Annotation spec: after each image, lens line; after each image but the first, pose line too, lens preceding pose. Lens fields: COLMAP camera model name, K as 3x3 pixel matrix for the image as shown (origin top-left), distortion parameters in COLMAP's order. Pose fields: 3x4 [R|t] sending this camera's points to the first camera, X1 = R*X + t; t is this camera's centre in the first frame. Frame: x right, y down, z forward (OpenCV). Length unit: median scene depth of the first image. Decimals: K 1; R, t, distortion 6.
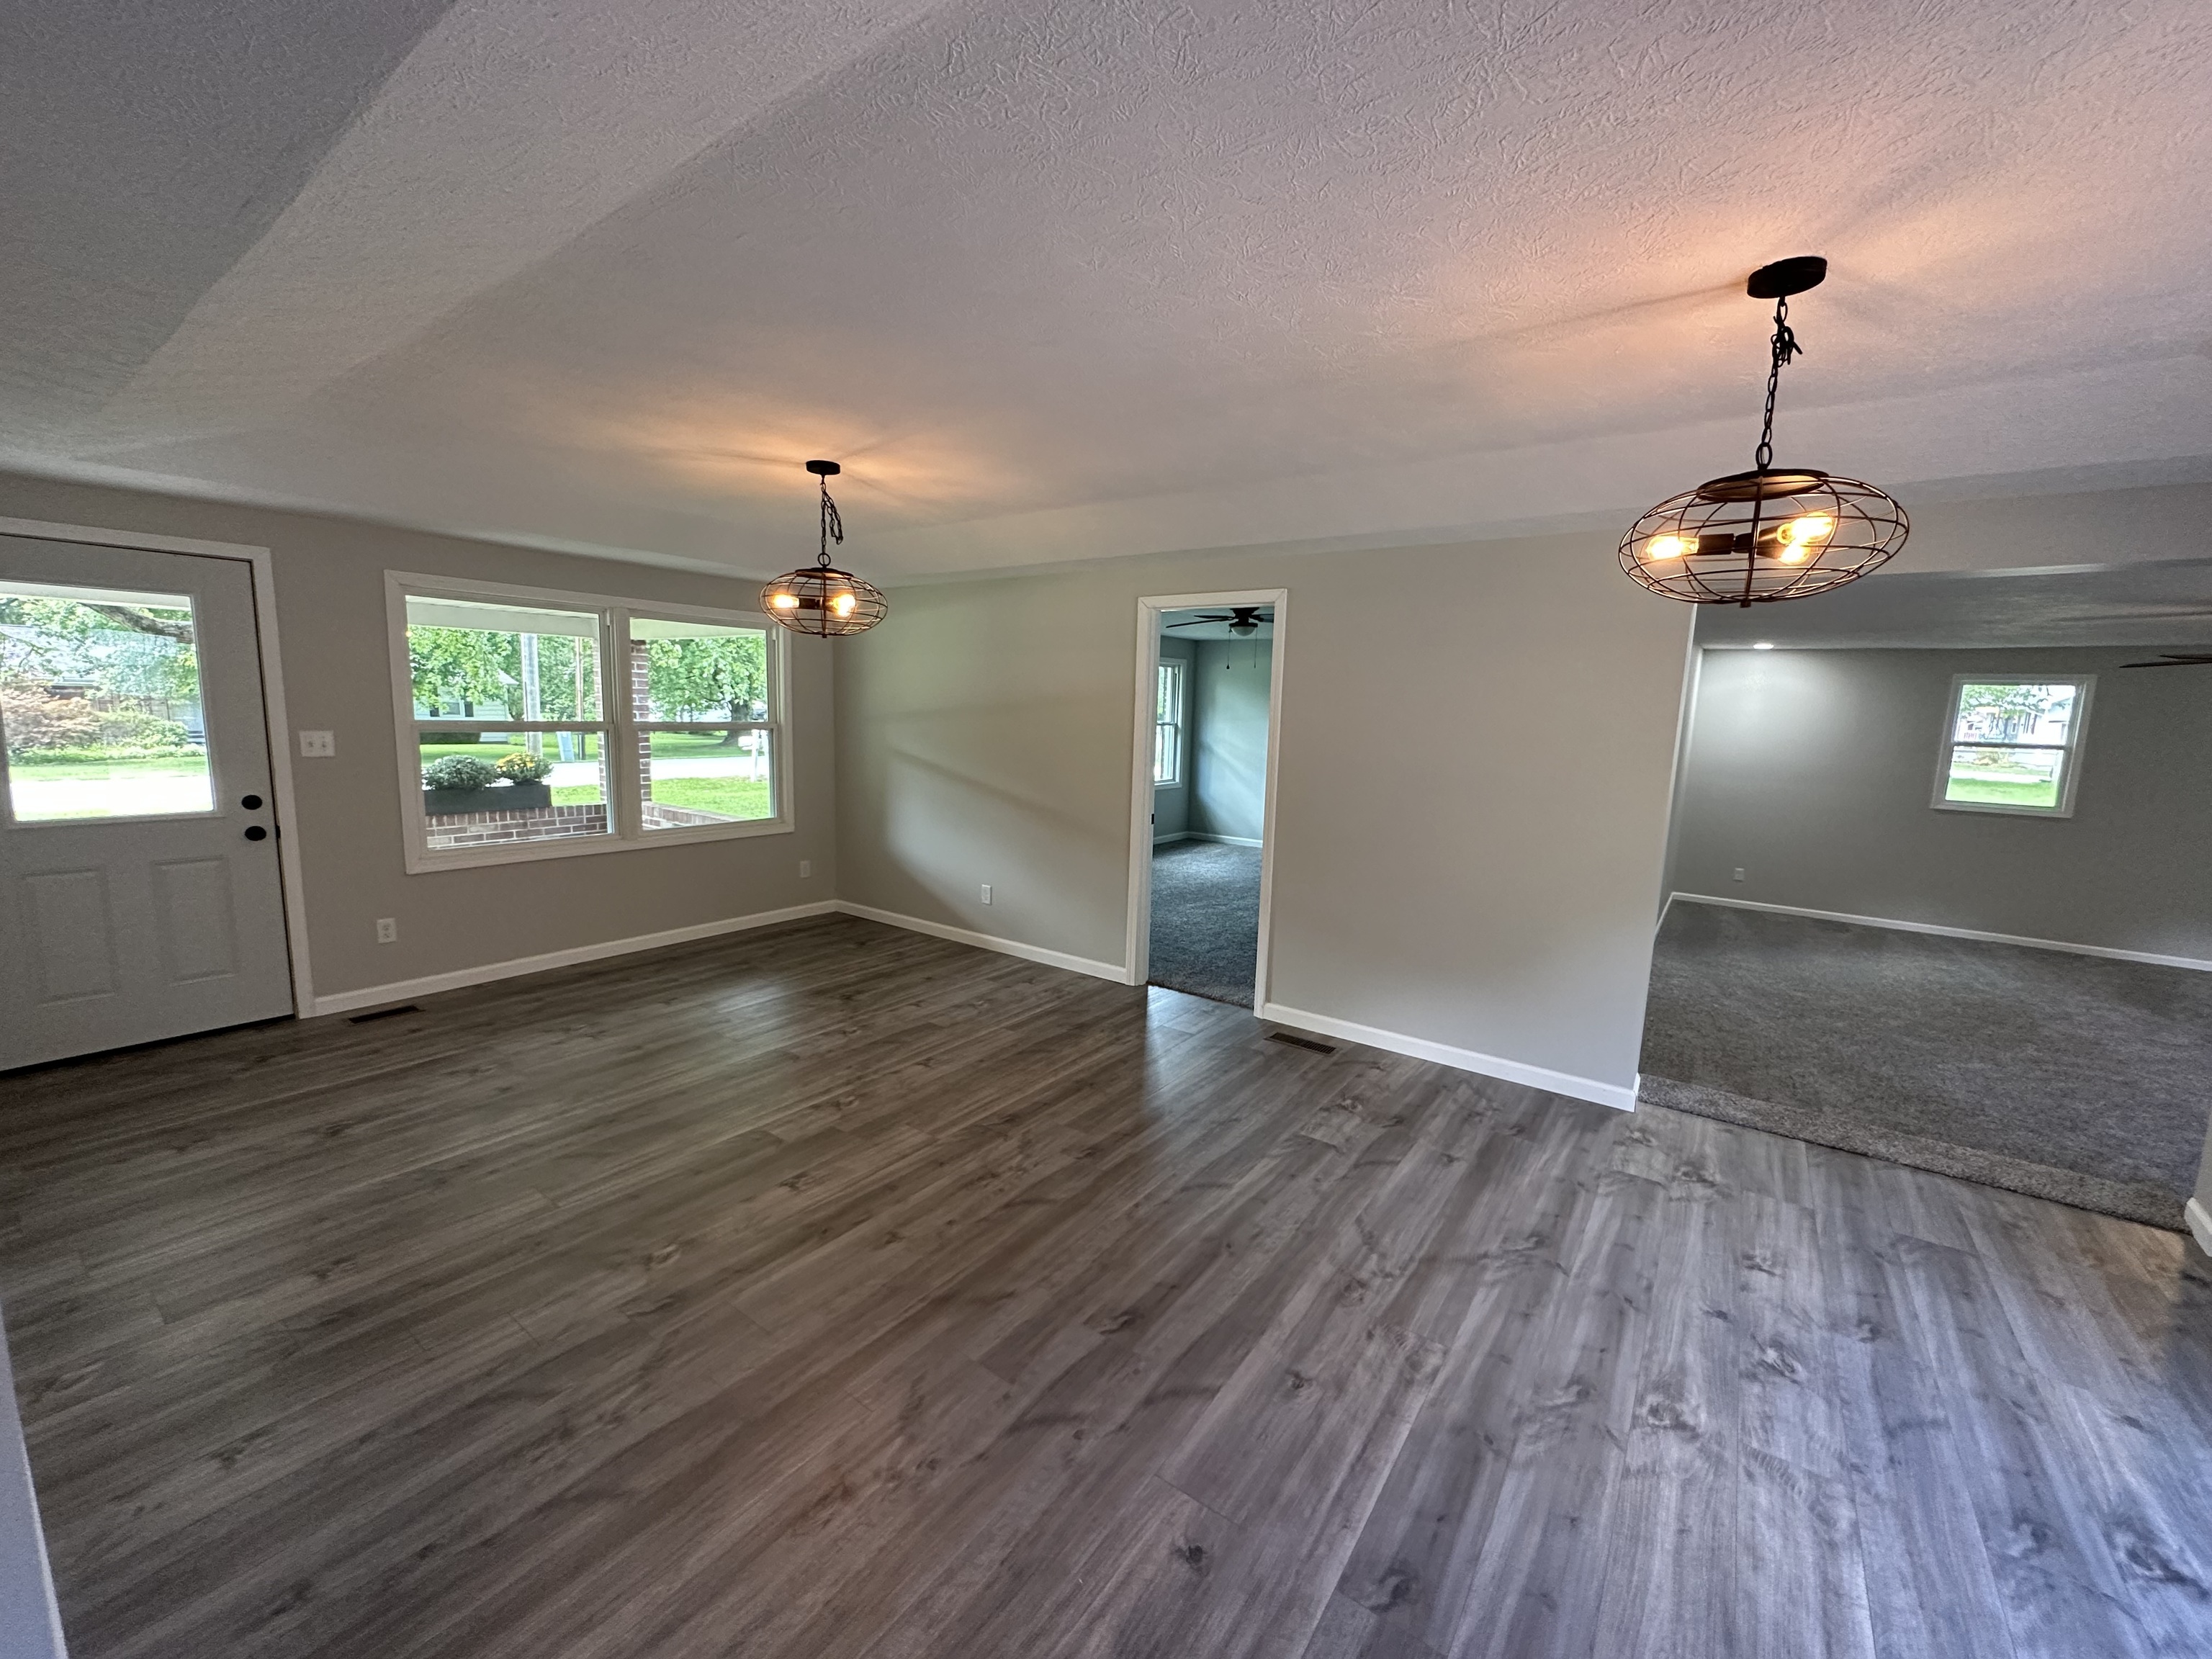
lens RADIAL K [[877.2, 0, 1107.7], [0, 877.2, 822.8], [0, 0, 1]] dist [-0.003654, 0.000589]
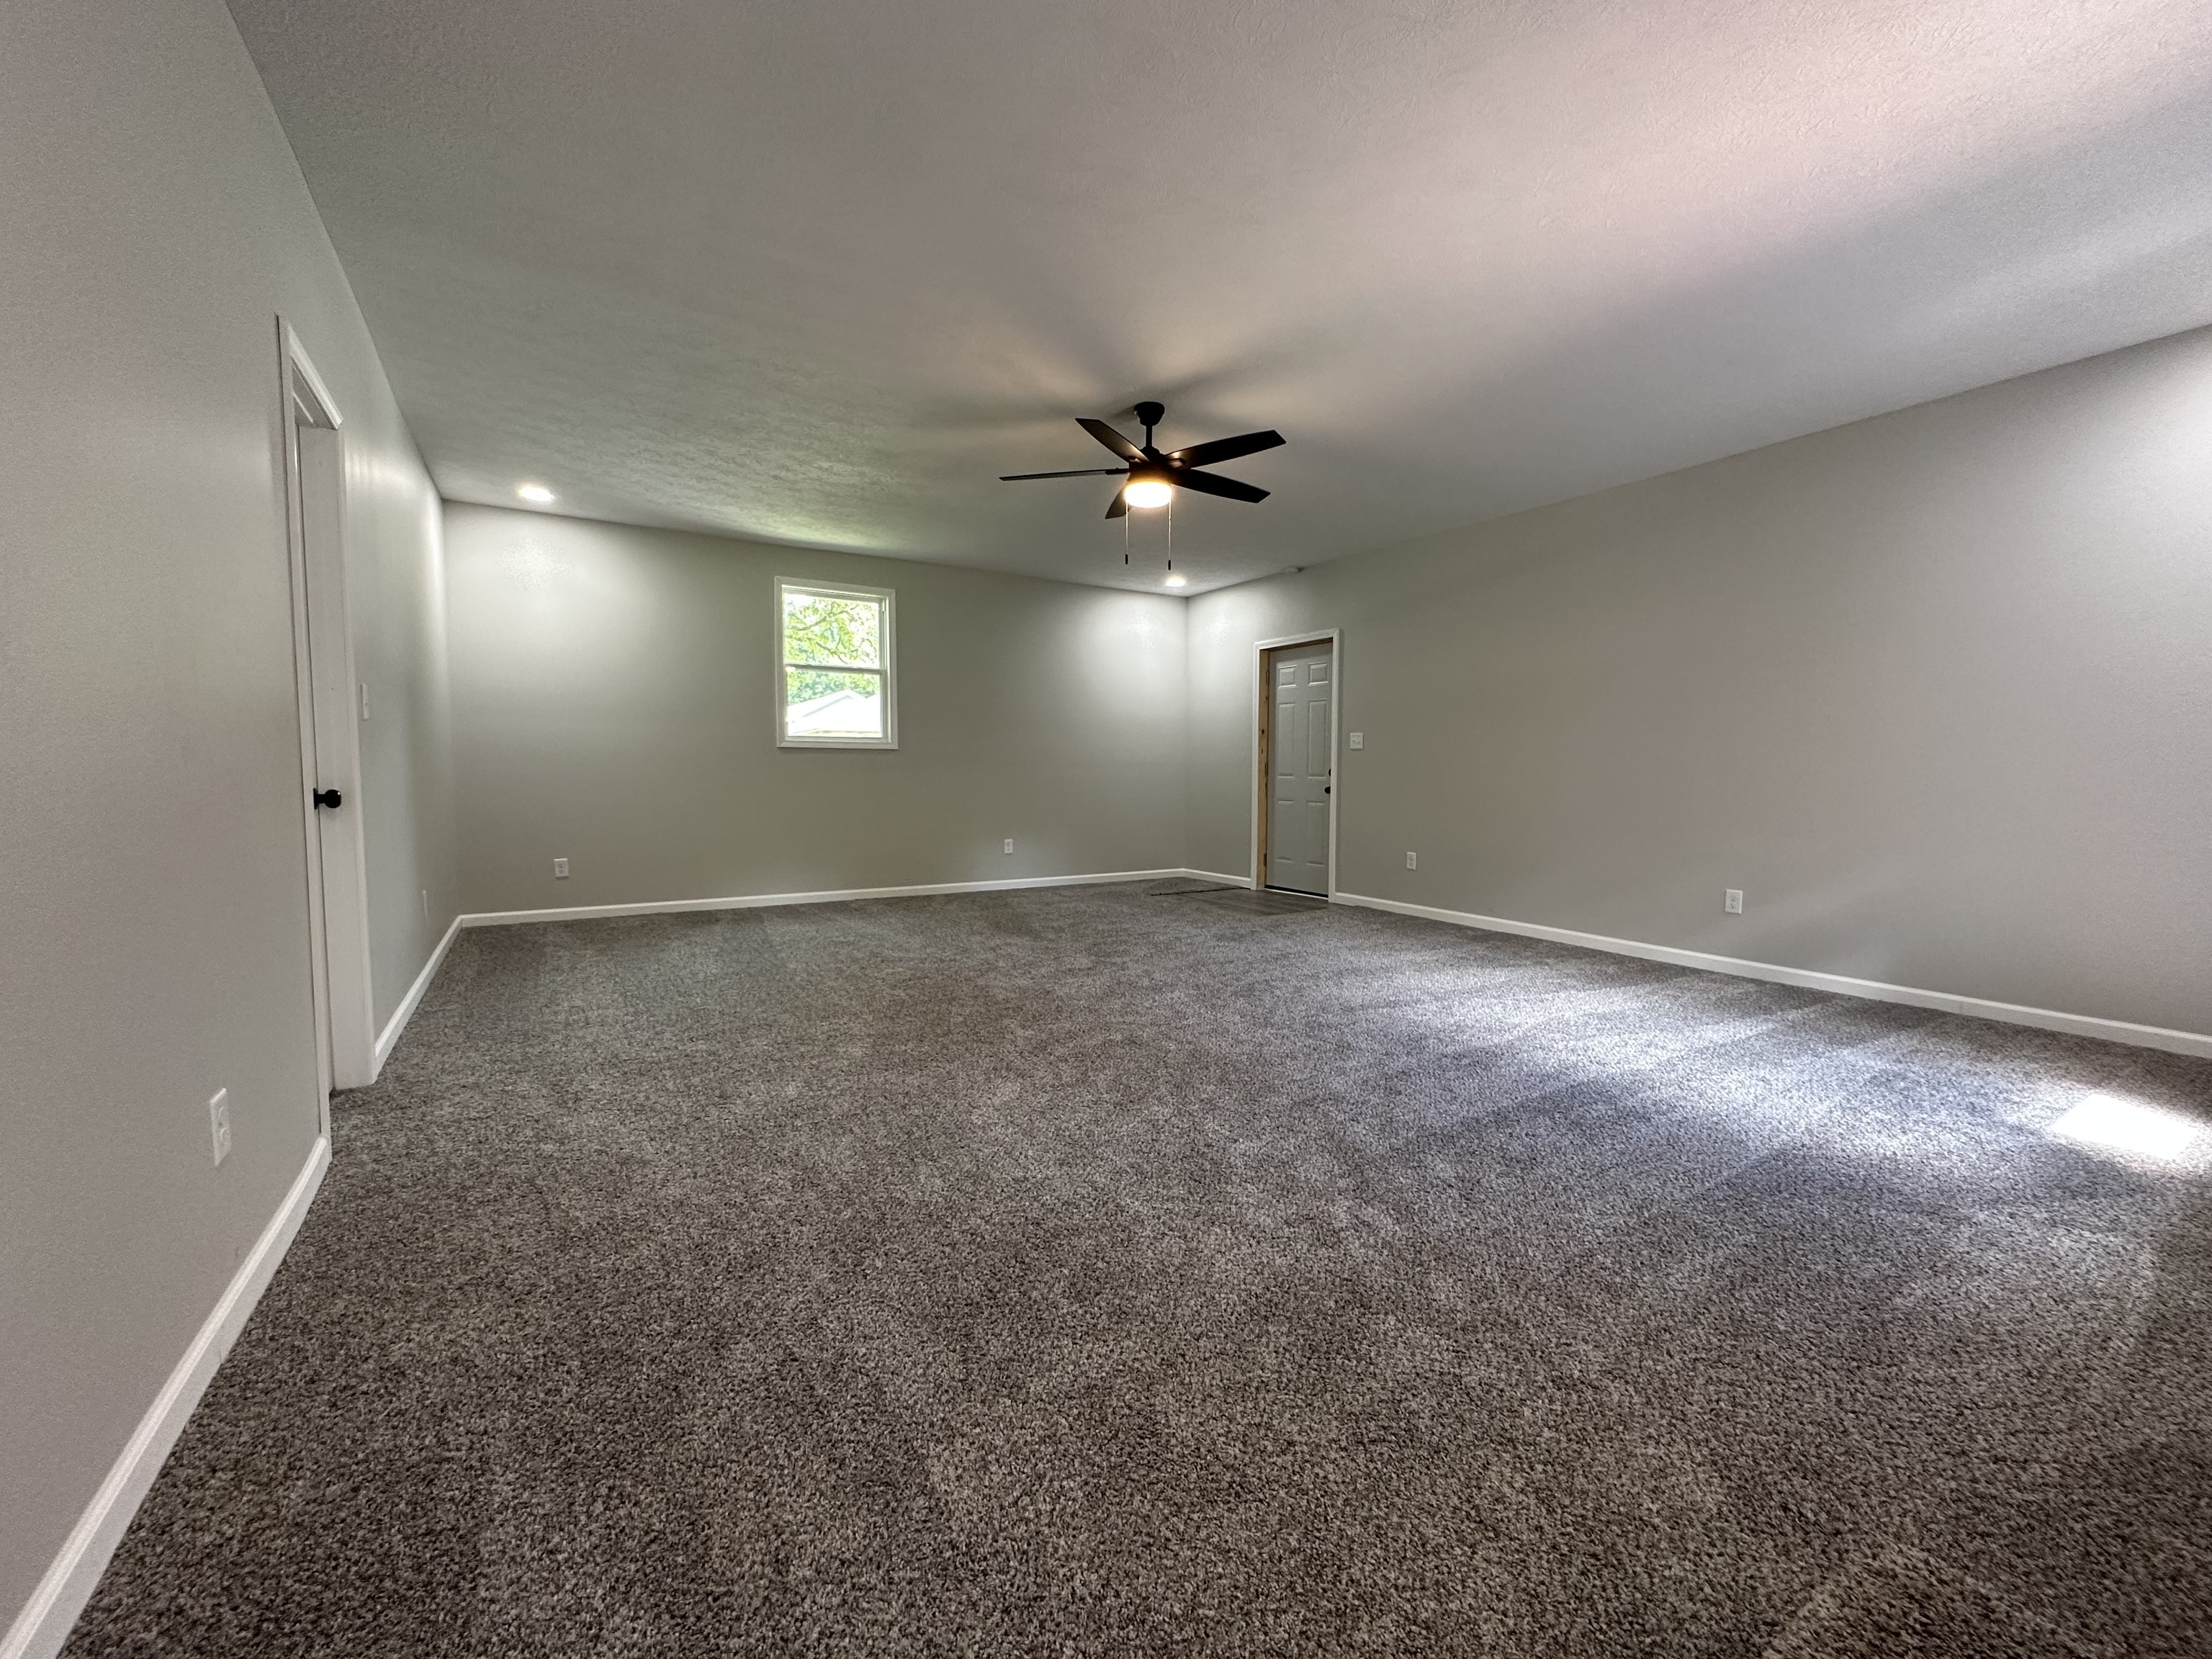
lens RADIAL K [[877.2, 0, 1100.1], [0, 877.2, 830.7], [0, 0, 1]] dist [-0.003654, 0.000589]
pose [[0.376411, -0.095213, 0.921547, 0.763200], [0.129553, 0.990341, 0.049404, 0.137815], [-0.917350, 0.100793, 0.385110, 1.052855]]
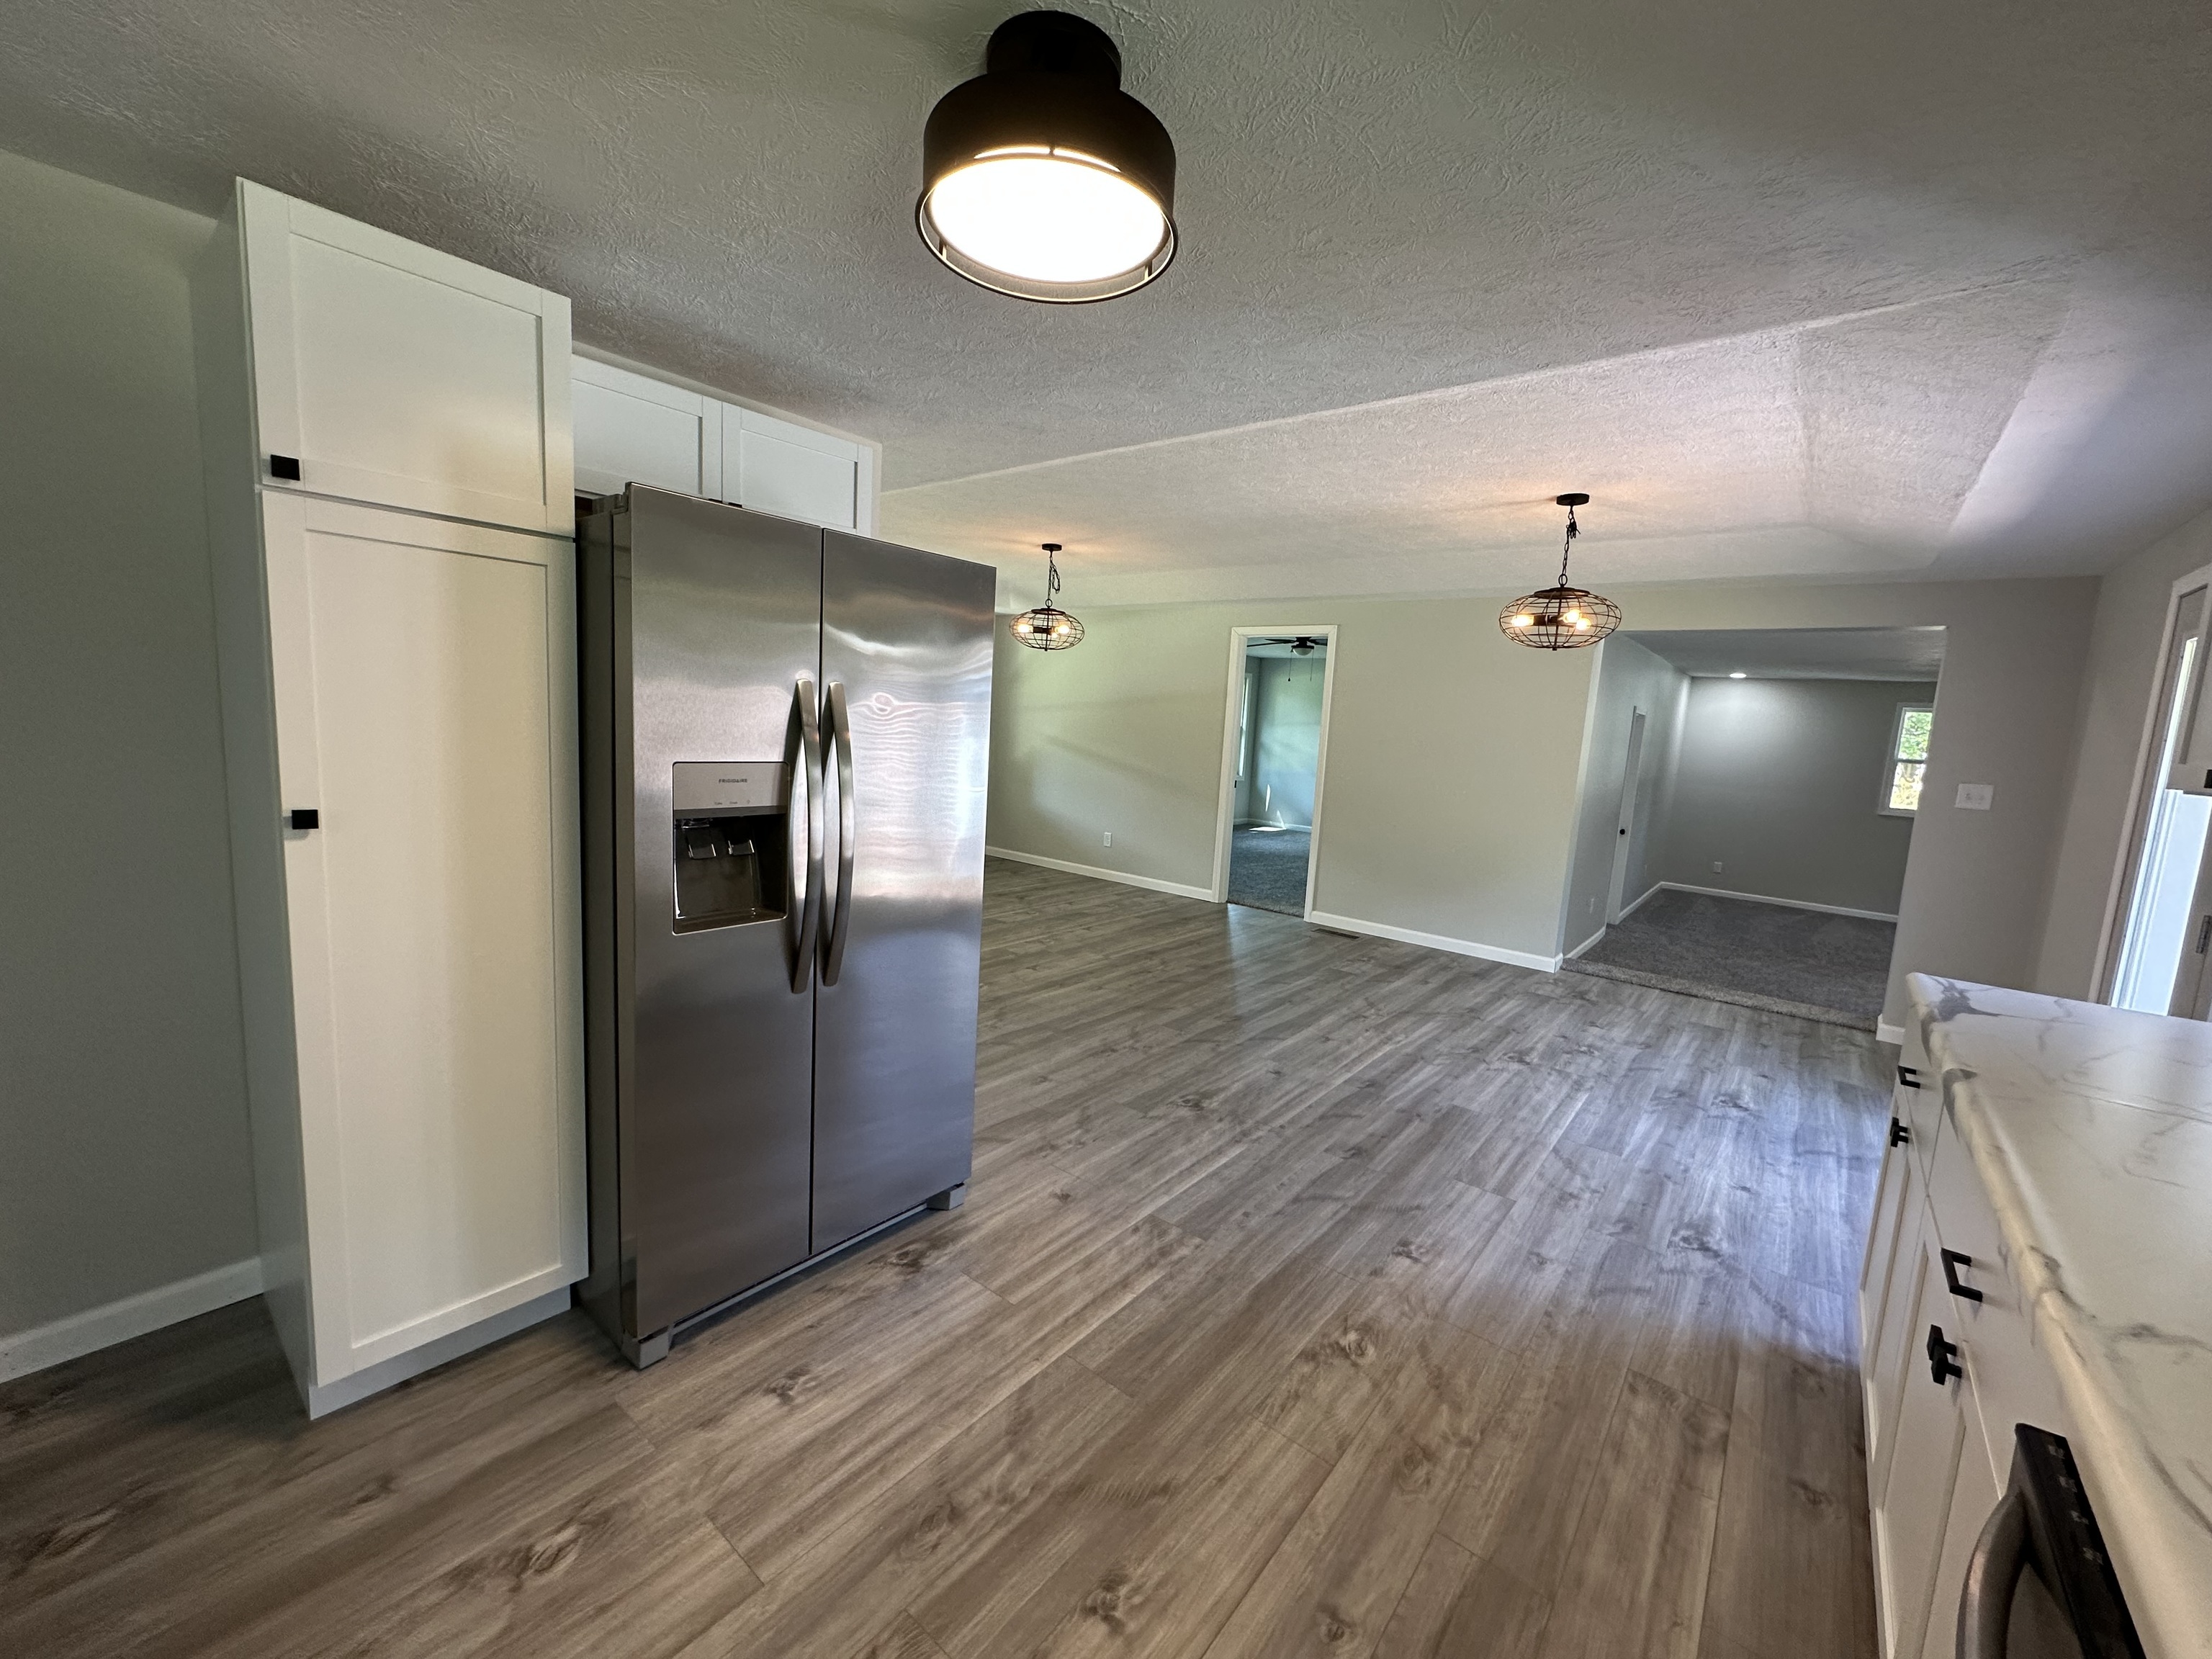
lens RADIAL K [[877.2, 0, 1103.2], [0, 877.2, 823.0], [0, 0, 1]] dist [-0.003654, 0.000589]
pose [[0.997809, 0.036924, -0.054896, -0.117769], [-0.037725, 0.999195, -0.013628, 0.124482], [0.054348, 0.015669, 0.998399, -0.606610]]
